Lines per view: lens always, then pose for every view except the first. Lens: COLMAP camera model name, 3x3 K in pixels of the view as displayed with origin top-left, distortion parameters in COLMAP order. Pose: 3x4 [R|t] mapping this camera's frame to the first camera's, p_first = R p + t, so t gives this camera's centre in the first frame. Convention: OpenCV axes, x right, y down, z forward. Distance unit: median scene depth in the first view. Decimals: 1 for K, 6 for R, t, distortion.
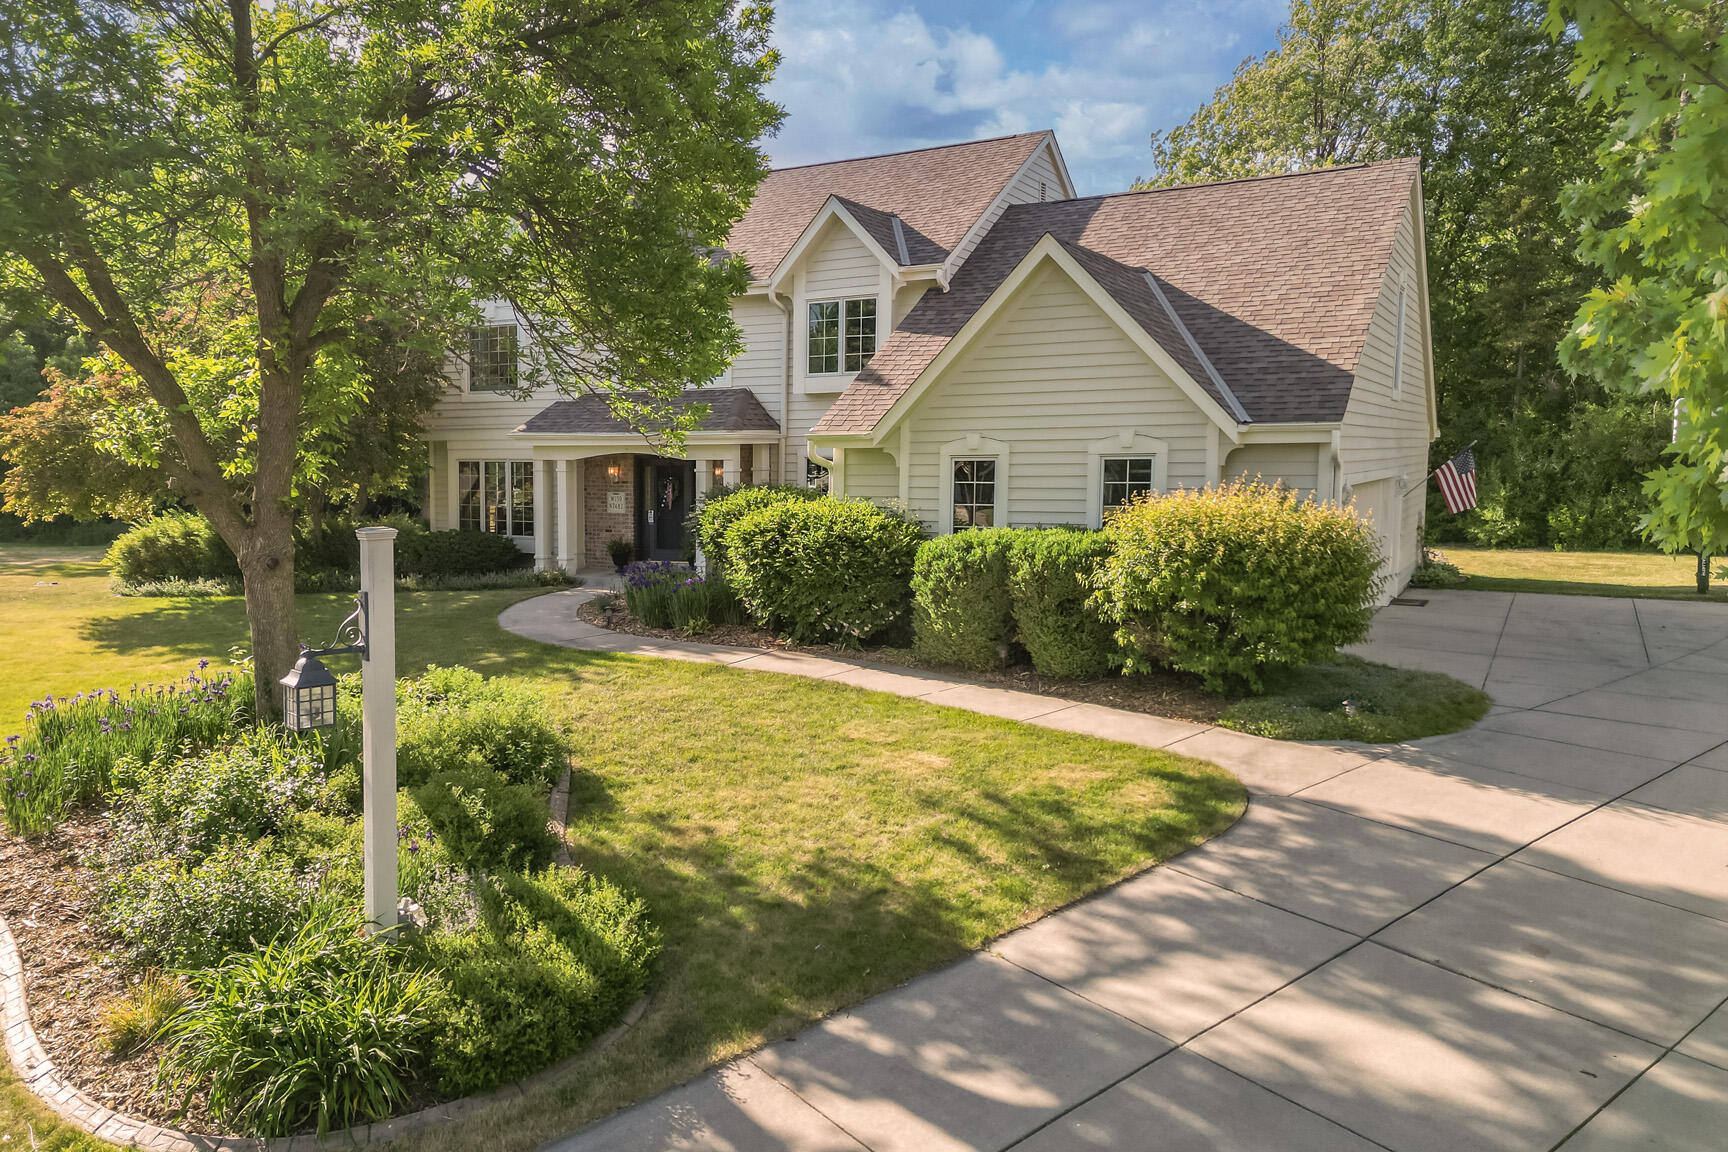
lens RADIAL K [[1196.3, 0, 822.2], [0, 1196.3, 629.1], [0, 0, 1]] dist [0.066548, -0.044344]
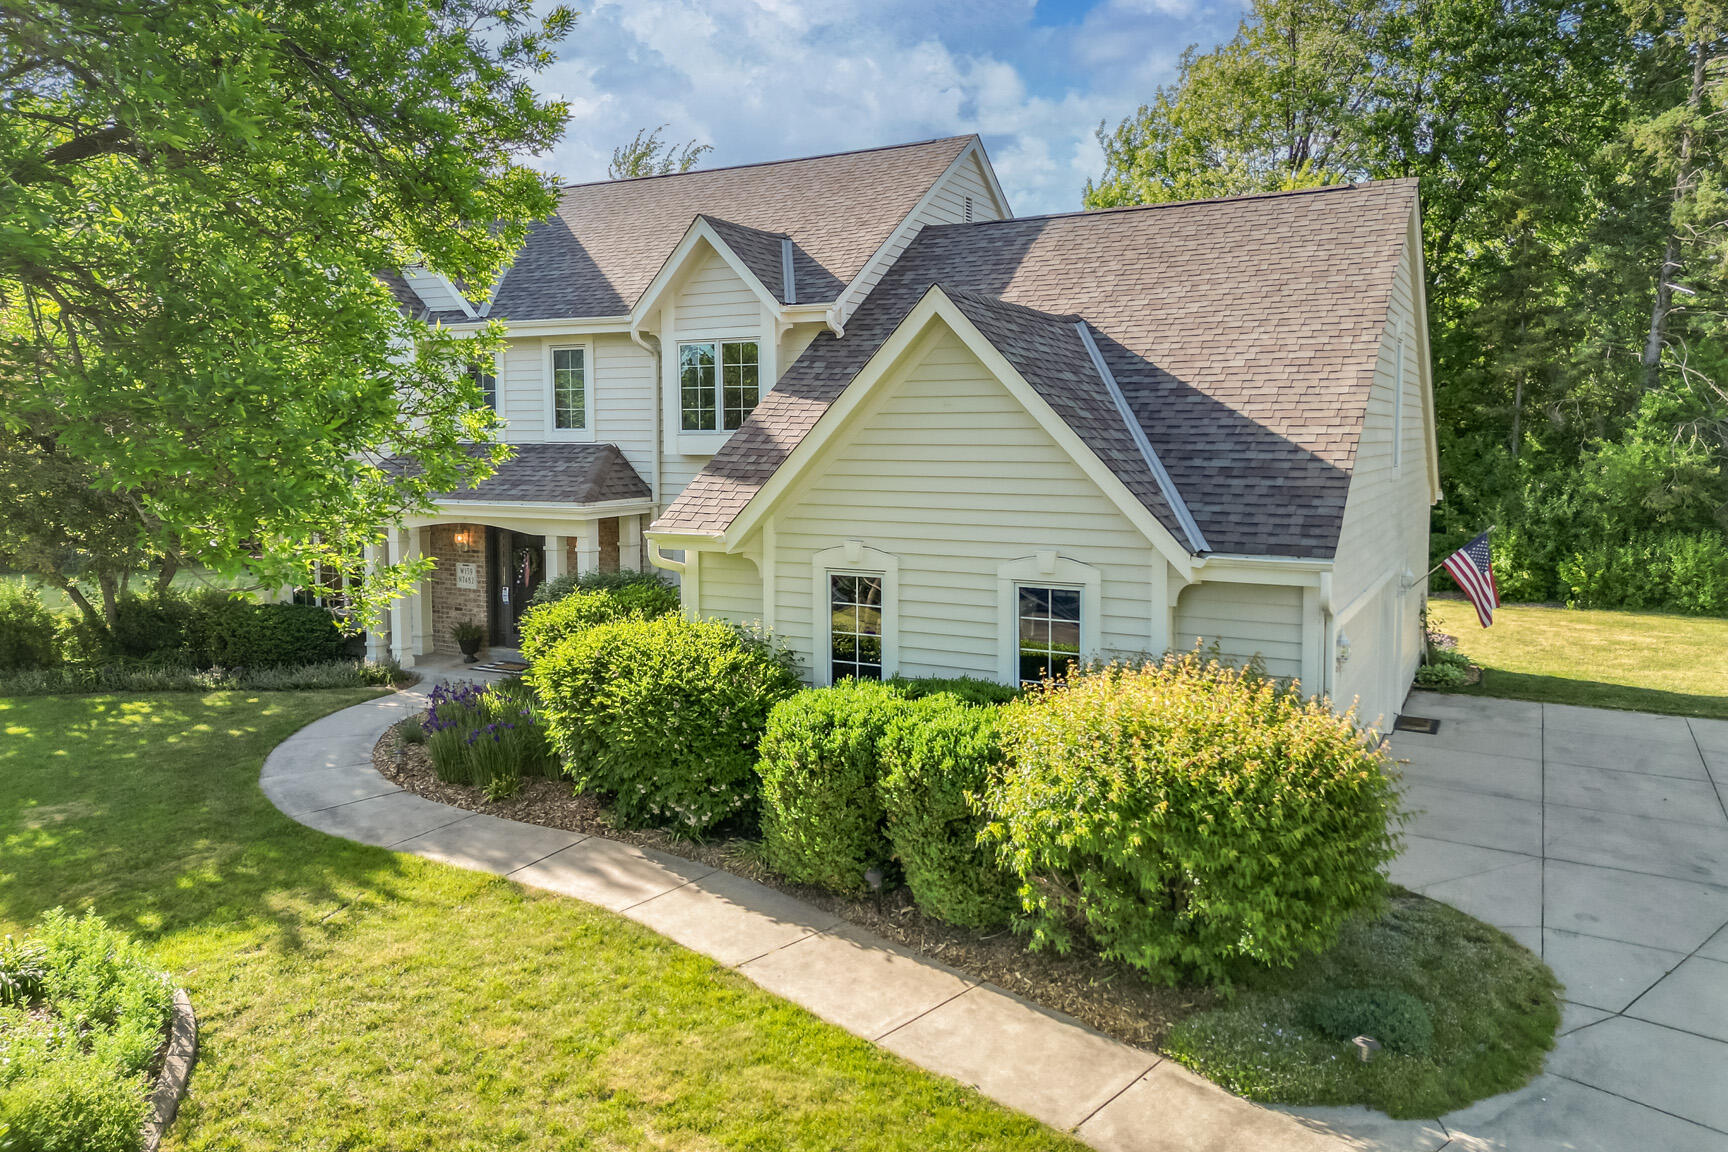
lens RADIAL K [[1196.3, 0, 875.6], [0, 1196.3, 581.7], [0, 0, 1]] dist [0.066548, -0.044344]
pose [[0.998706, -0.014536, 0.048731, 0.096935], [0.015599, 0.999647, -0.021509, -0.114093], [-0.048401, 0.022241, 0.998580, 0.235566]]
